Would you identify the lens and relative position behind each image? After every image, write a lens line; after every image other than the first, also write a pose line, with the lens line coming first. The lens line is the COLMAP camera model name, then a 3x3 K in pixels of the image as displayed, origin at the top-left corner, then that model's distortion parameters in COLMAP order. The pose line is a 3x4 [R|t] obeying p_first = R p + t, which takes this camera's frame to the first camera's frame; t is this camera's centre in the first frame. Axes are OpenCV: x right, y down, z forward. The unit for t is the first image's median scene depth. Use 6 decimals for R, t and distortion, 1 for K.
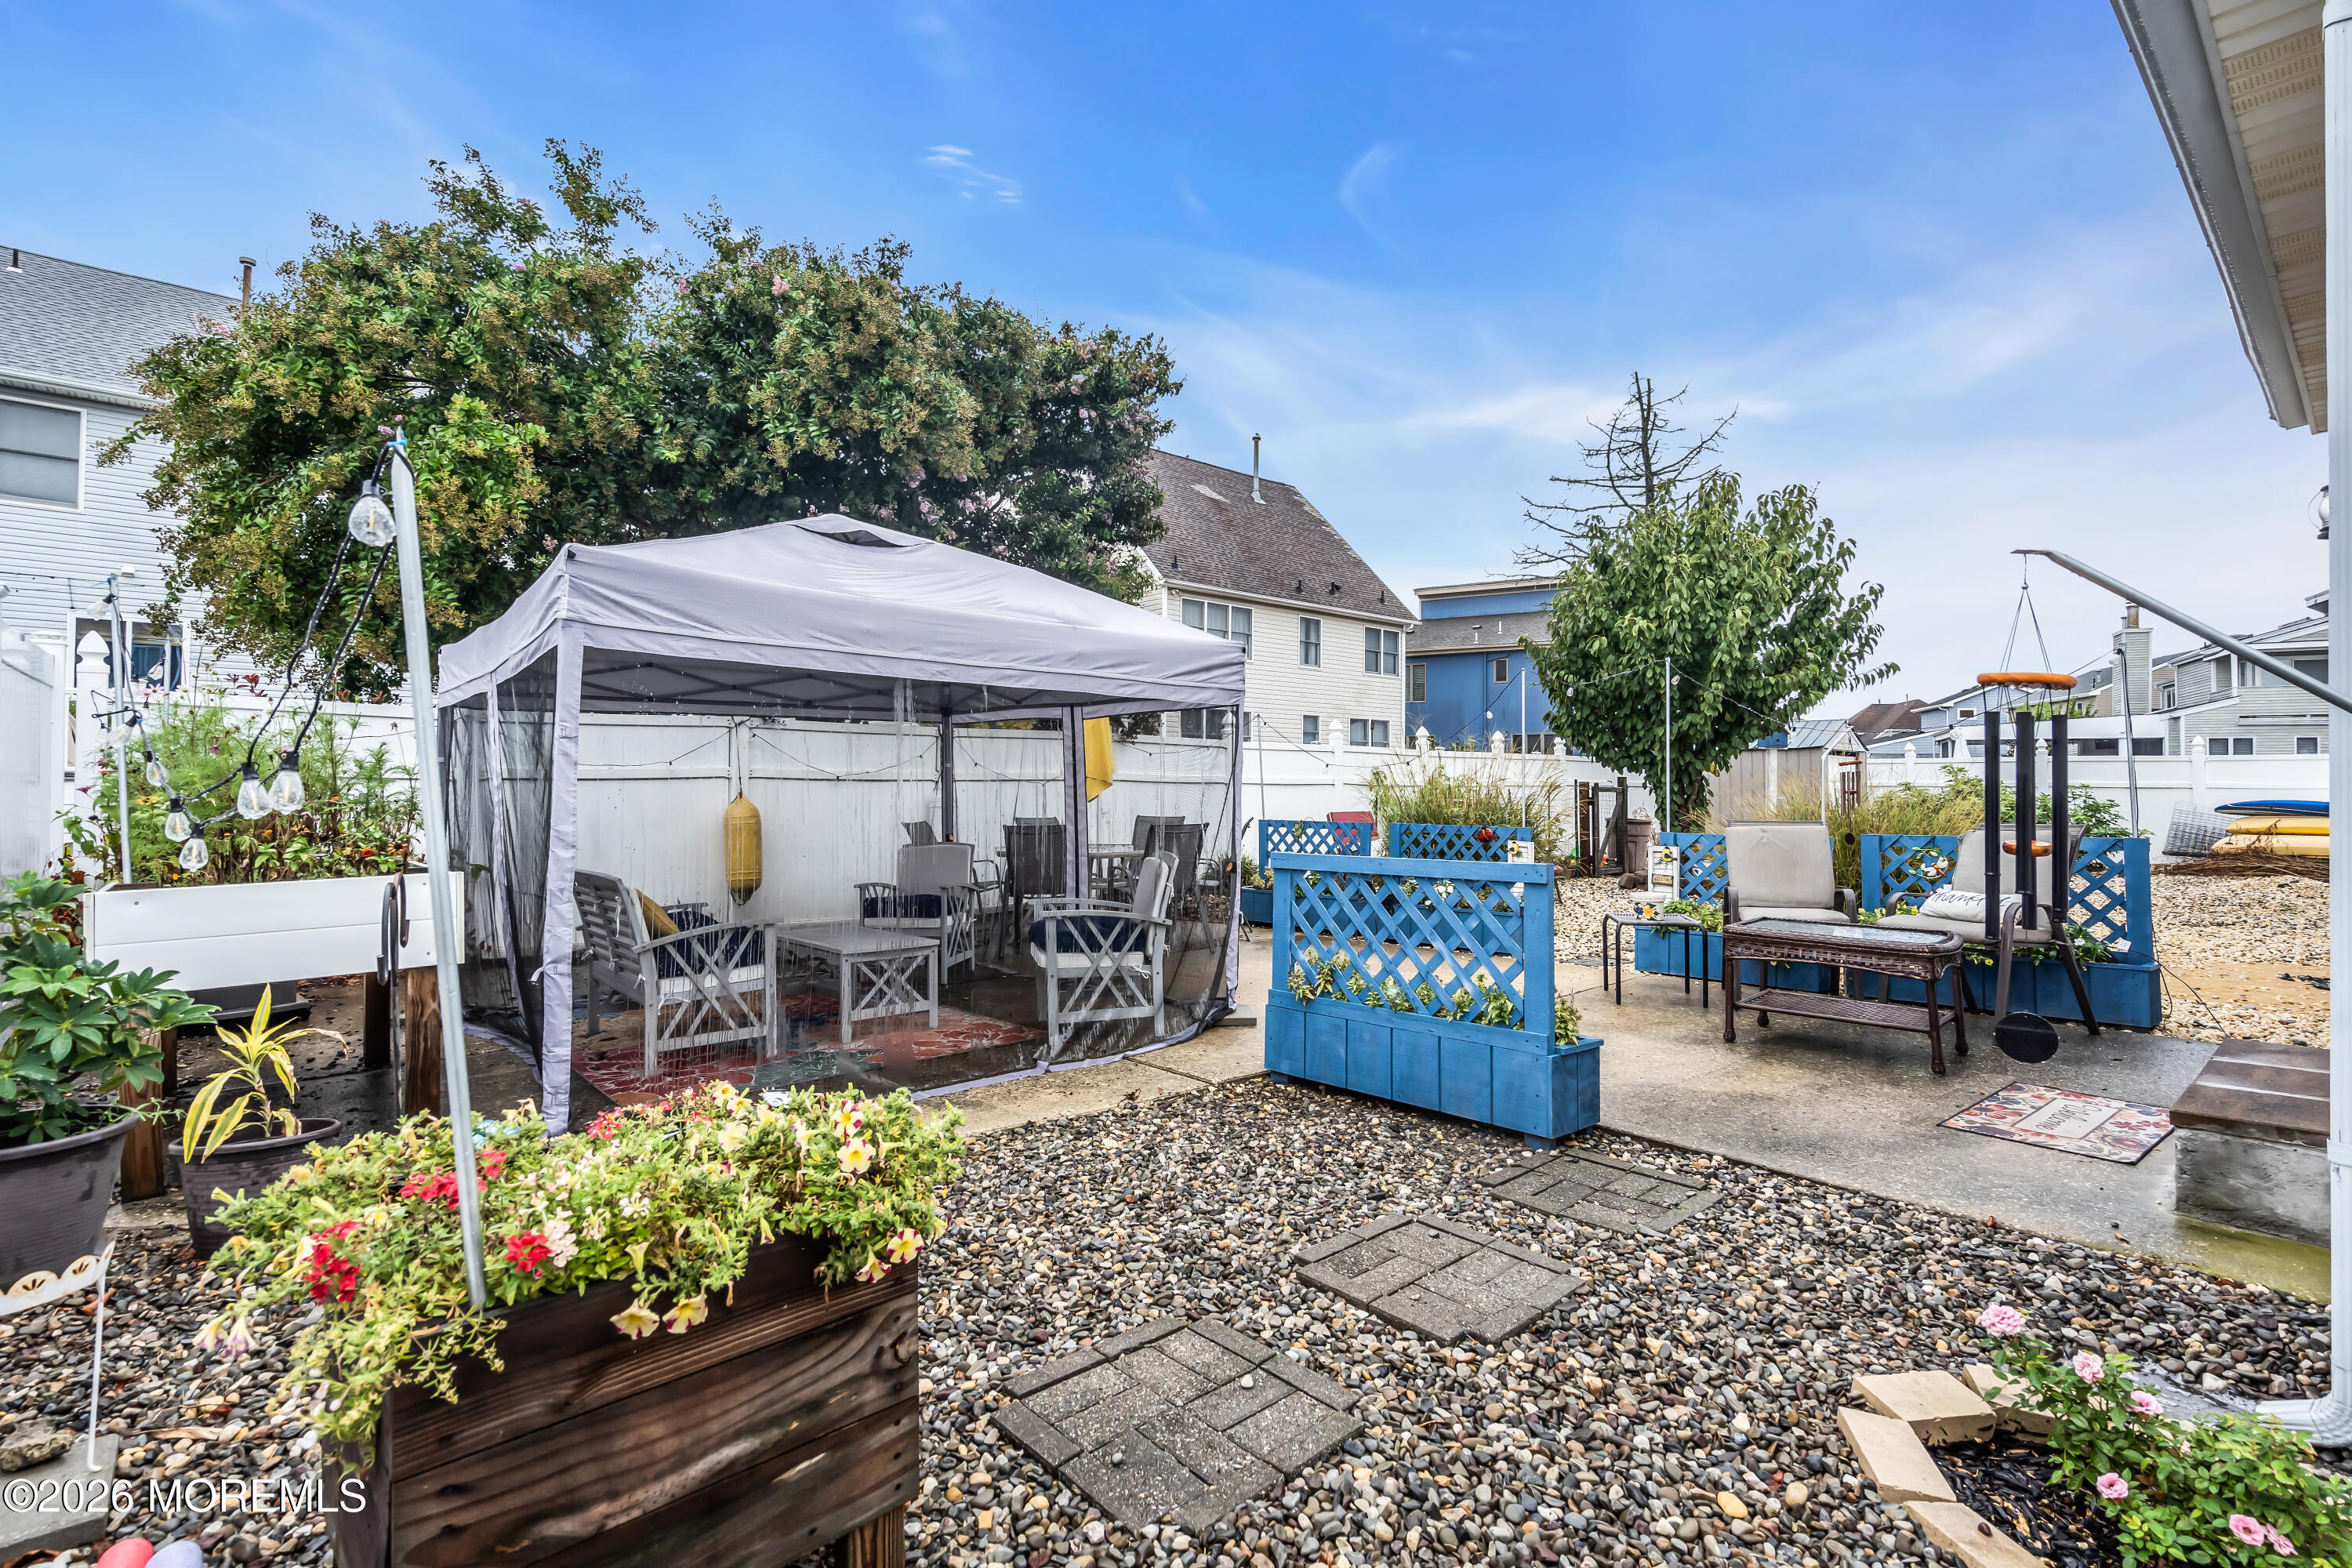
lens RADIAL K [[1075.8, 0, 1180.5], [0, 1075.8, 769.3], [0, 0, 1]] dist [-0.003153, -0.000225]
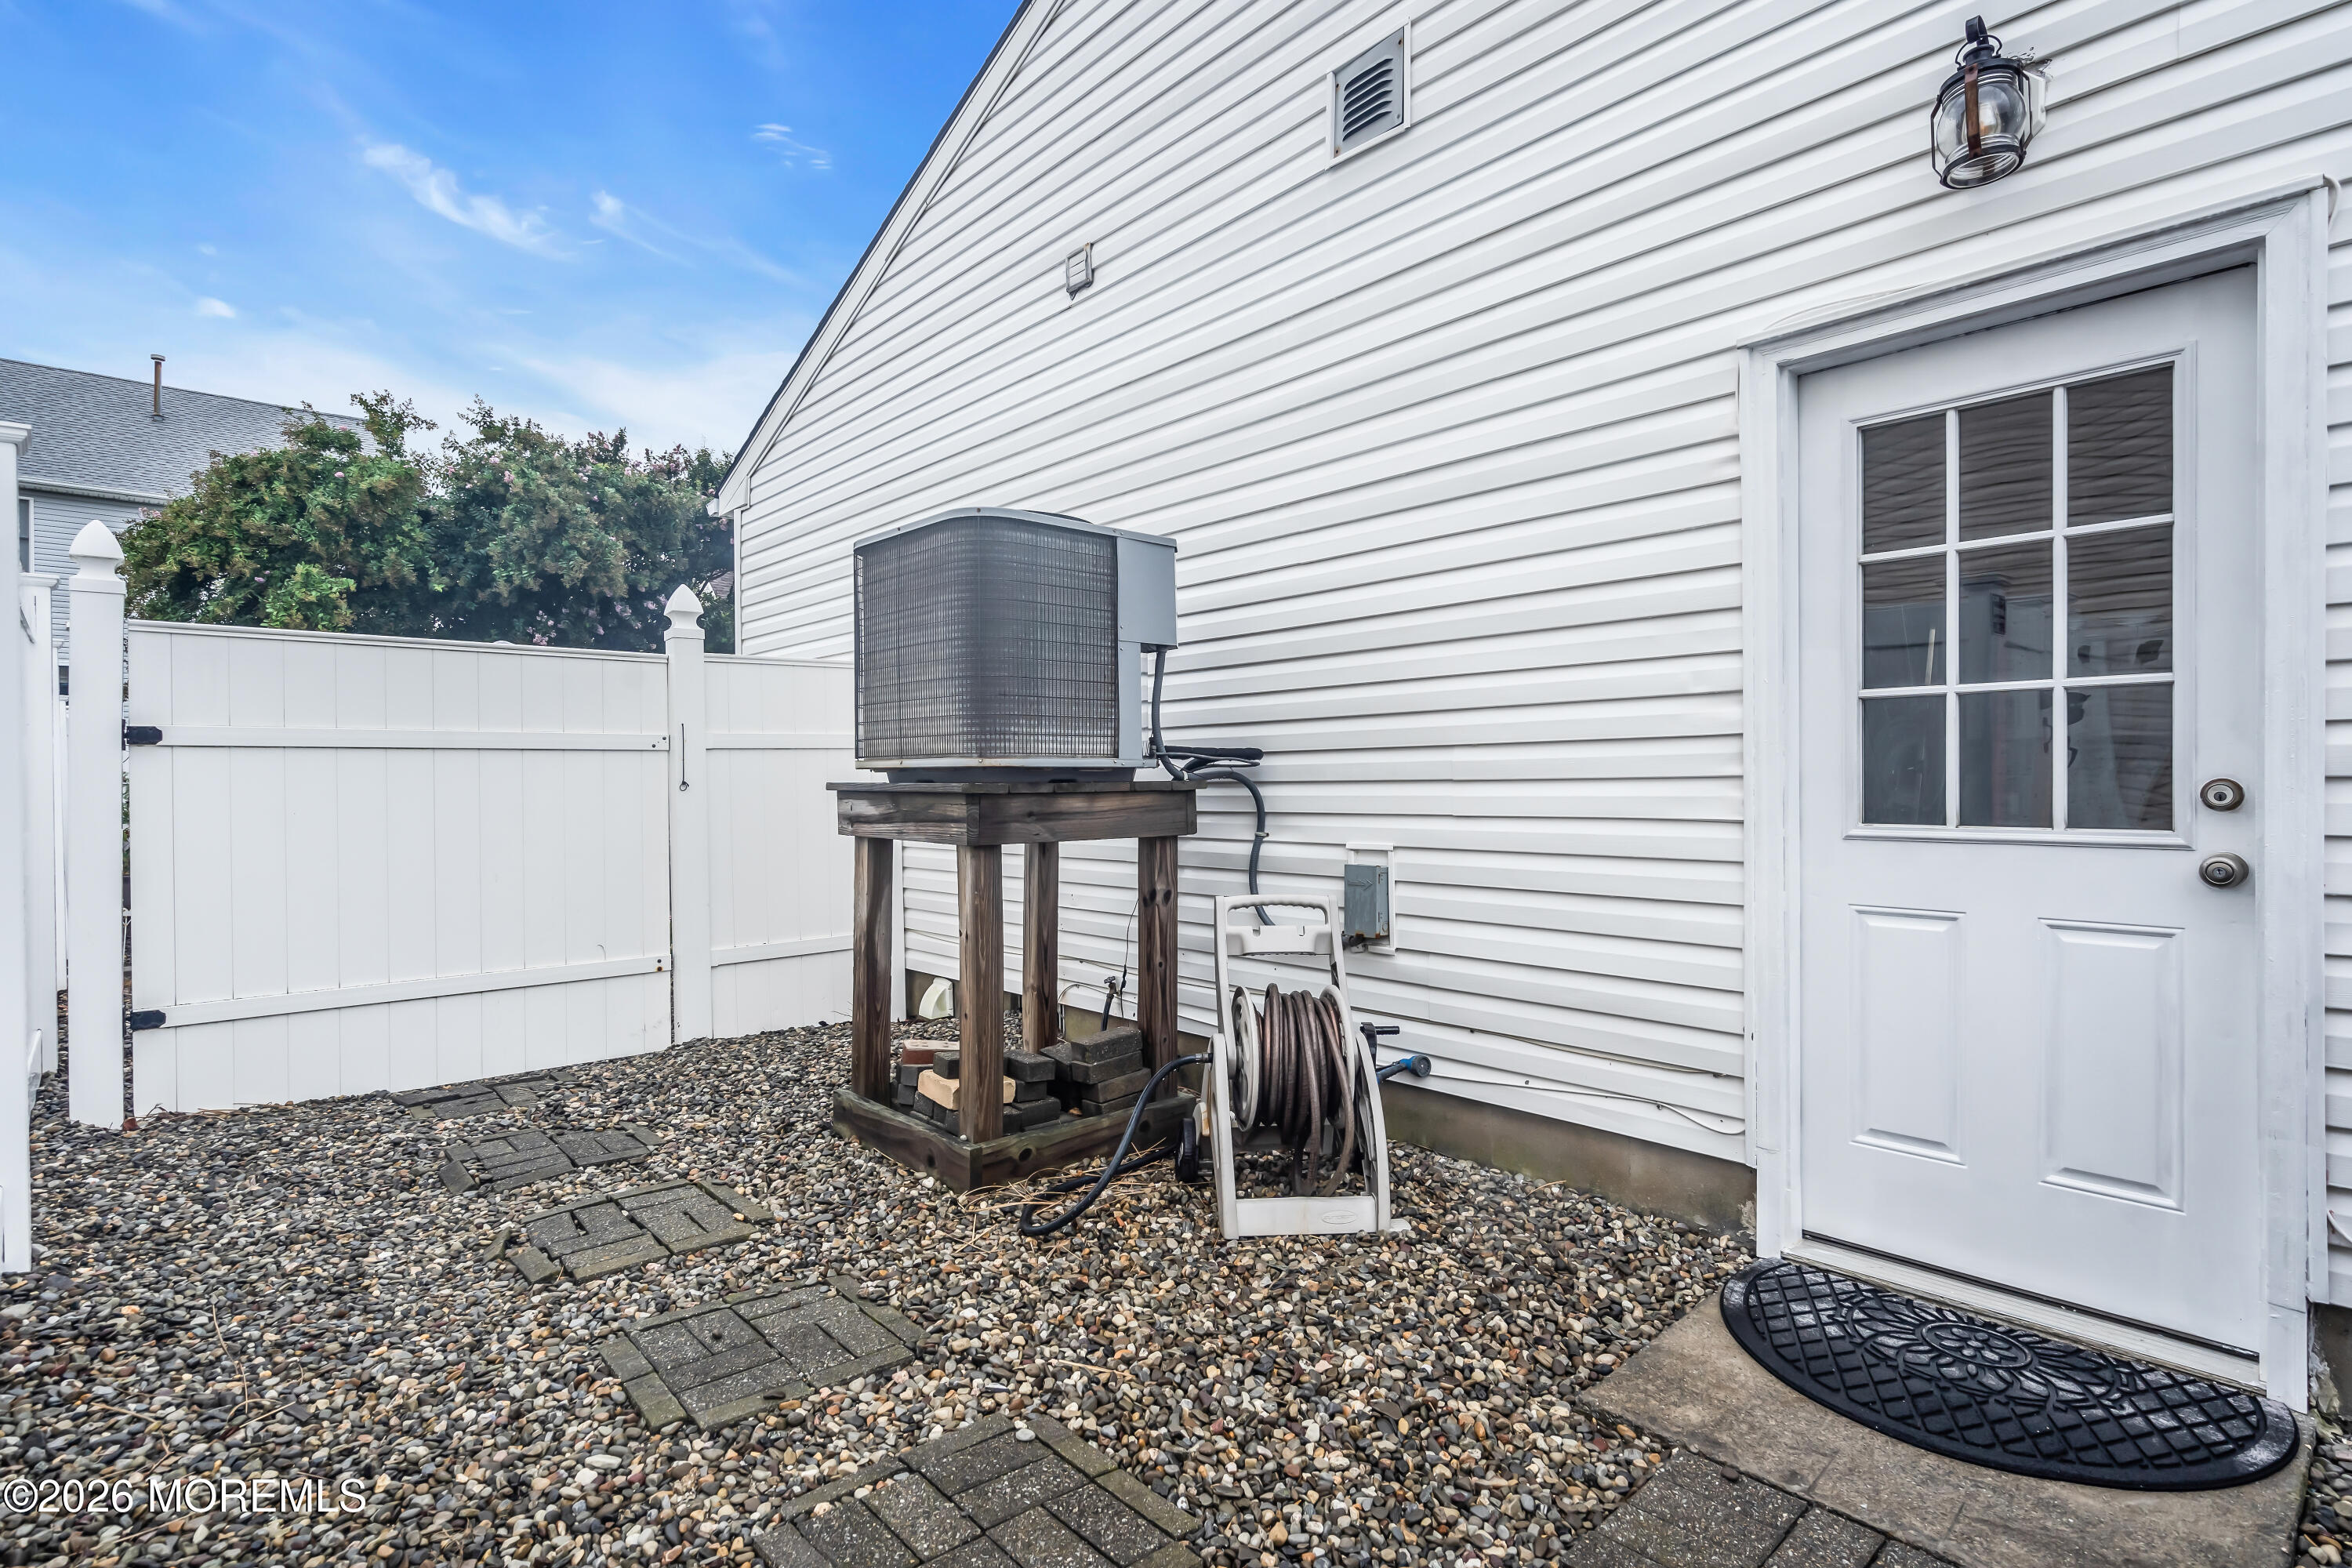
lens RADIAL K [[1149.3, 0, 1171.7], [0, 1149.3, 793.8], [0, 0, 1]] dist [0.000462, 0.000105]
pose [[0.999900, -0.012810, 0.006002, 0.661597], [0.012697, 0.999750, 0.018422, 0.000246], [-0.006237, -0.018344, 0.999812, -0.800218]]
